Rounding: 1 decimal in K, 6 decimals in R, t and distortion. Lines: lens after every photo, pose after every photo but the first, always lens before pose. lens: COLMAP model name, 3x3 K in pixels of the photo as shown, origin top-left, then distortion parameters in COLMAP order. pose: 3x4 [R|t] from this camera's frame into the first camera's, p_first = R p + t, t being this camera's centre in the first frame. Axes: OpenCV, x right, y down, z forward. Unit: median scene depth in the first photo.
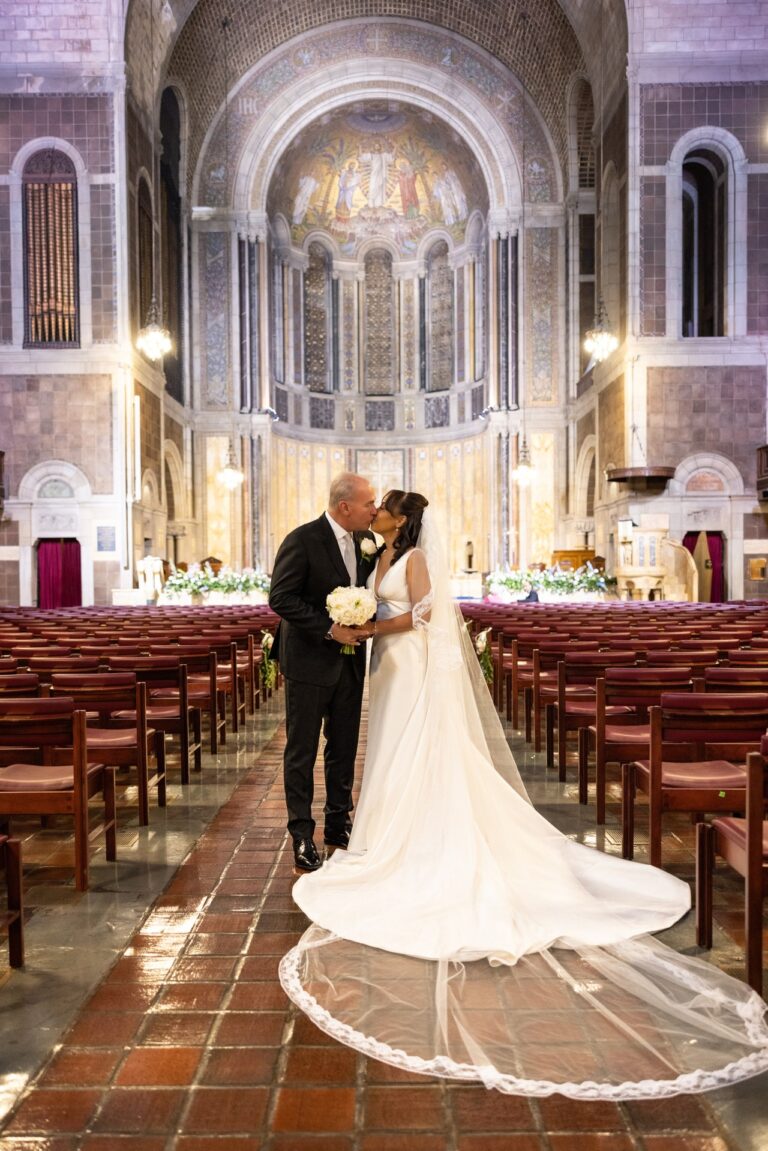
lens RADIAL K [[902.7, 0, 384.2], [0, 902.7, 574.6], [0, 0, 1]] dist [0.007720, 0.000789]
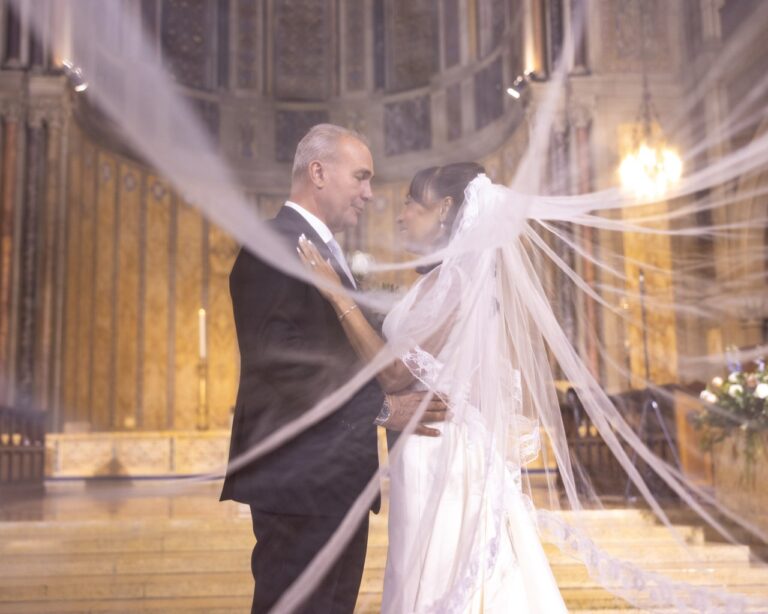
lens RADIAL K [[928.6, 0, 384.1], [0, 928.6, 306.6], [0, 0, 1]] dist [-0.014287, 0.000000]
pose [[0.996075, 0.003616, 0.088439, -0.005031], [0.009416, 0.989167, -0.146496, 0.011576], [-0.088011, 0.146753, 0.985250, 0.468991]]
